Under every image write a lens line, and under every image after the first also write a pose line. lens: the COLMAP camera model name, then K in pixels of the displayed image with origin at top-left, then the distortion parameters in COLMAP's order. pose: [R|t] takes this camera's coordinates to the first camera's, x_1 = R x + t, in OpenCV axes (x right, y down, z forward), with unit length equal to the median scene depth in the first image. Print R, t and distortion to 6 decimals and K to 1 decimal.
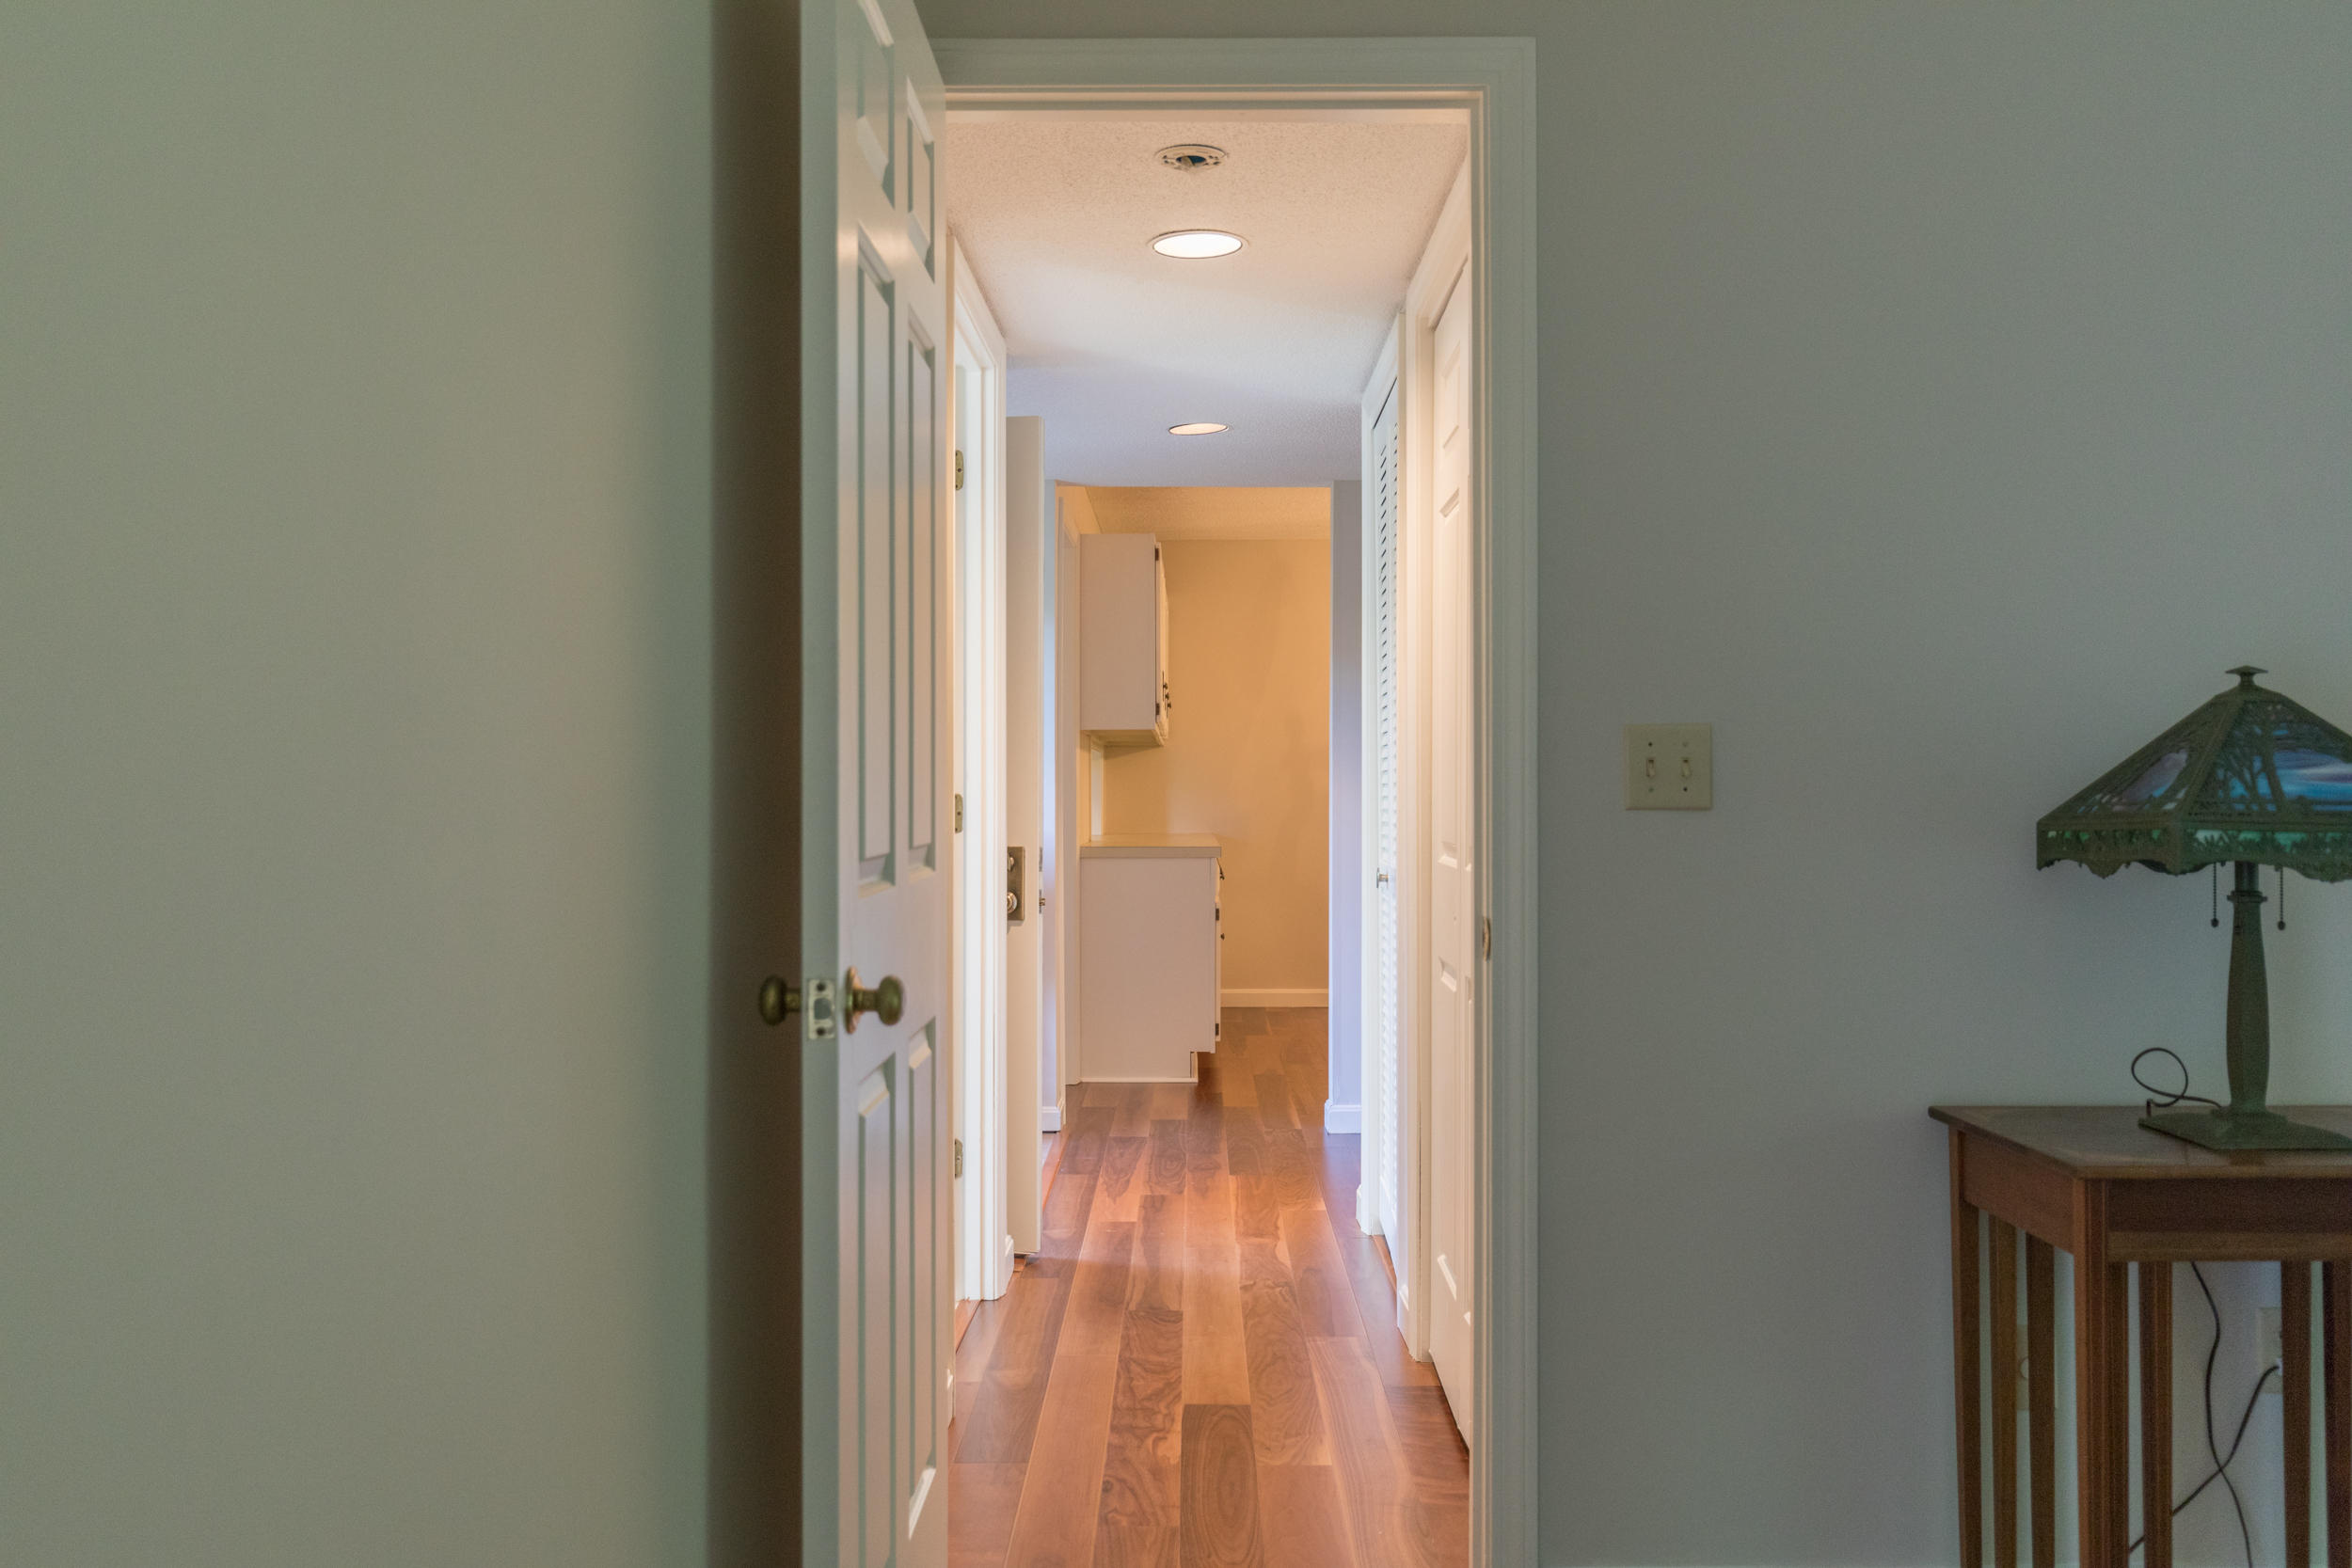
lens RADIAL K [[1888.5, 0, 1181.4], [0, 1888.5, 780.6], [0, 0, 1]] dist [-0.008262, -0.001355]
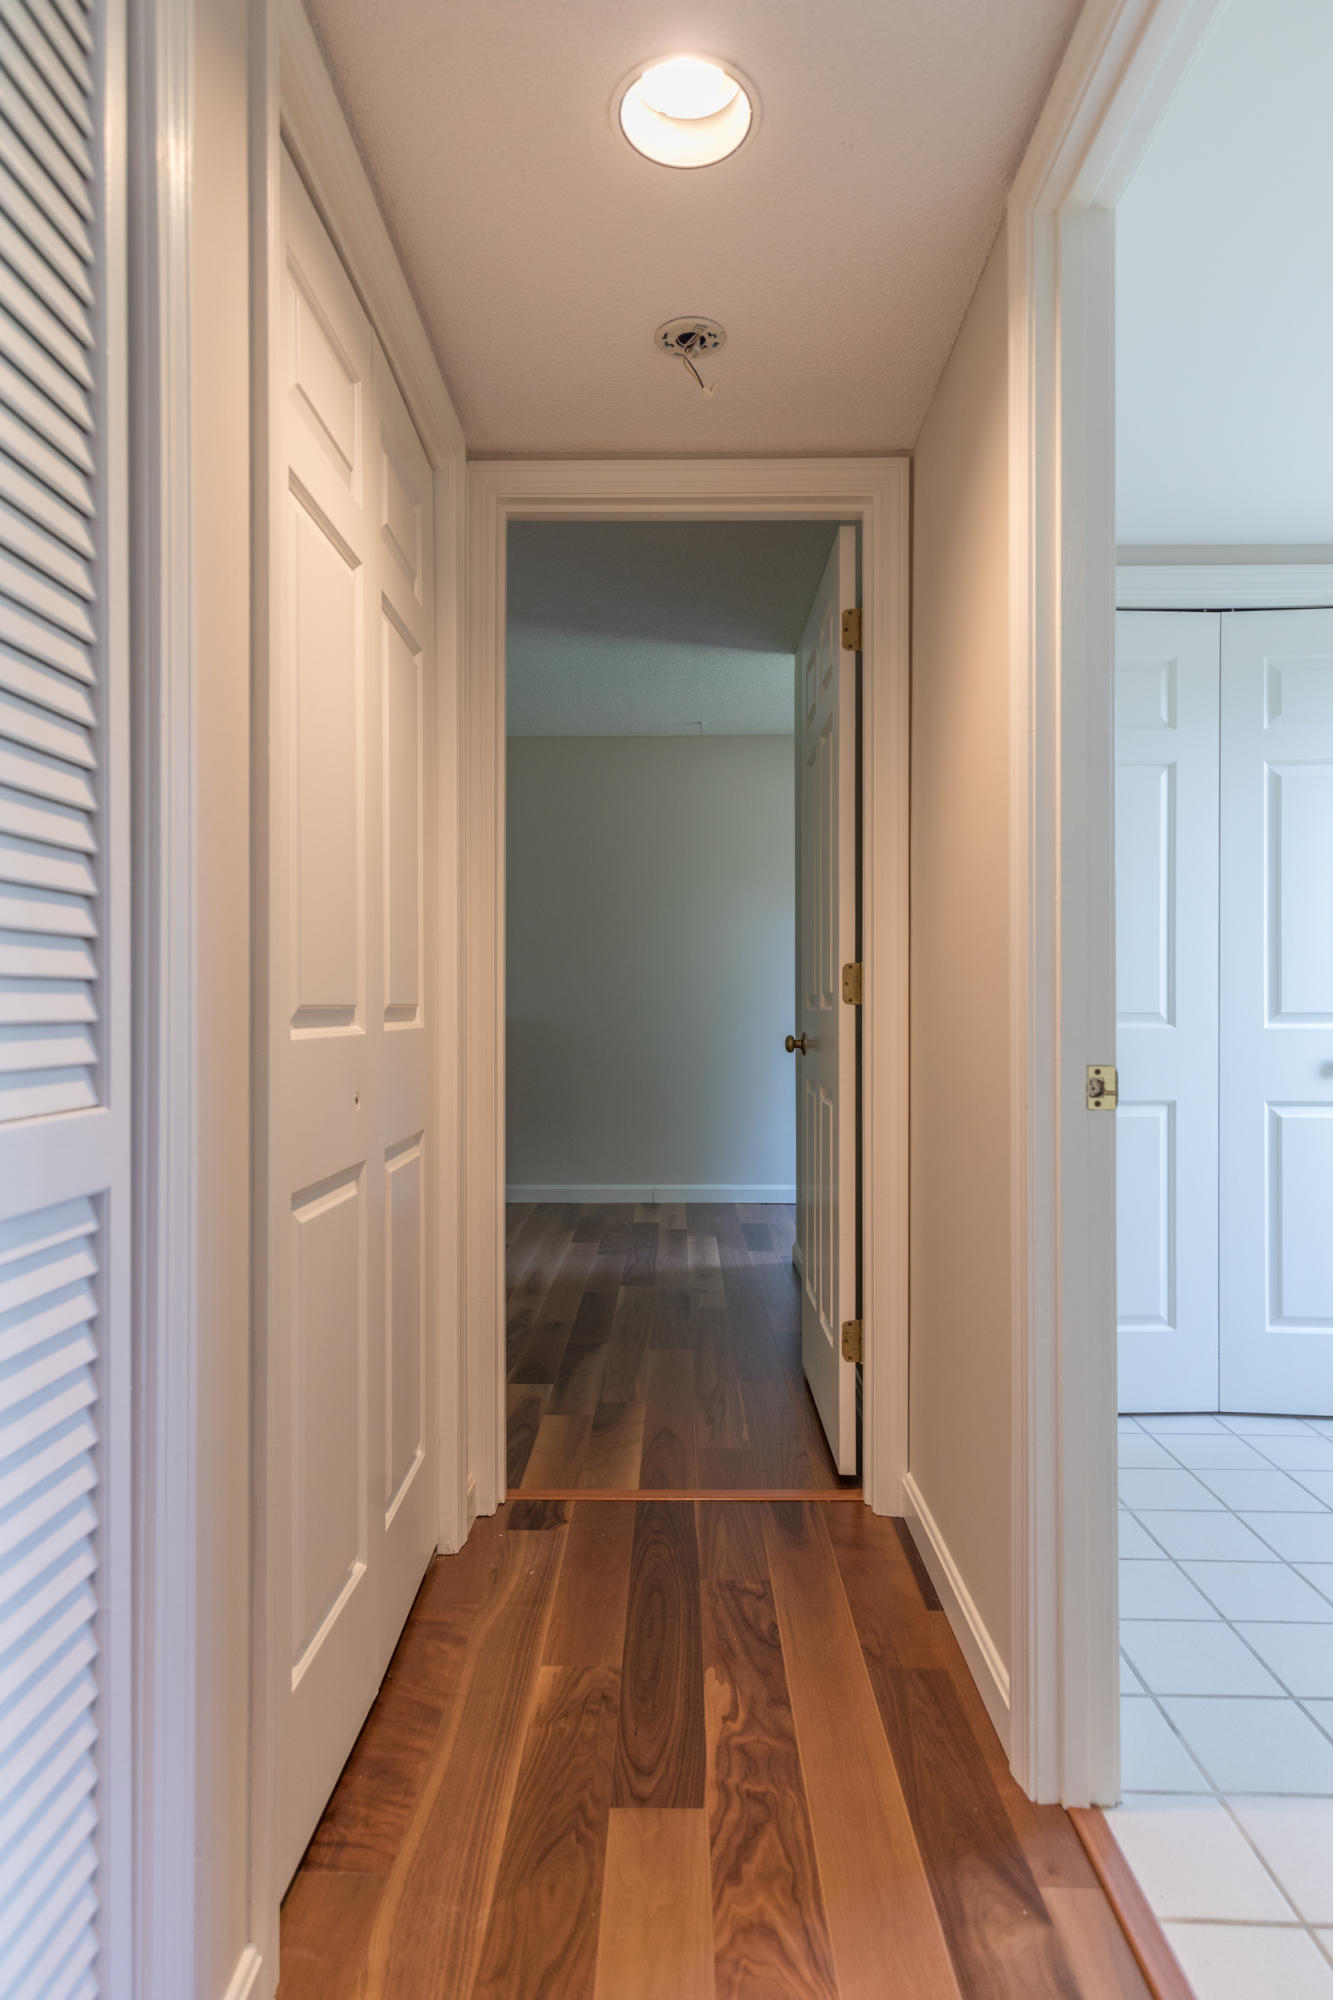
lens RADIAL K [[1190.9, 0, 681.7], [0, 1190.9, 988.0], [0, 0, 1]] dist [-0.001923, -0.000164]
pose [[-0.999972, 0.000952, -0.007401, 0.007785], [0.000929, 0.999995, 0.003160, 0.014338], [0.007404, 0.003153, -0.999968, 0.869171]]
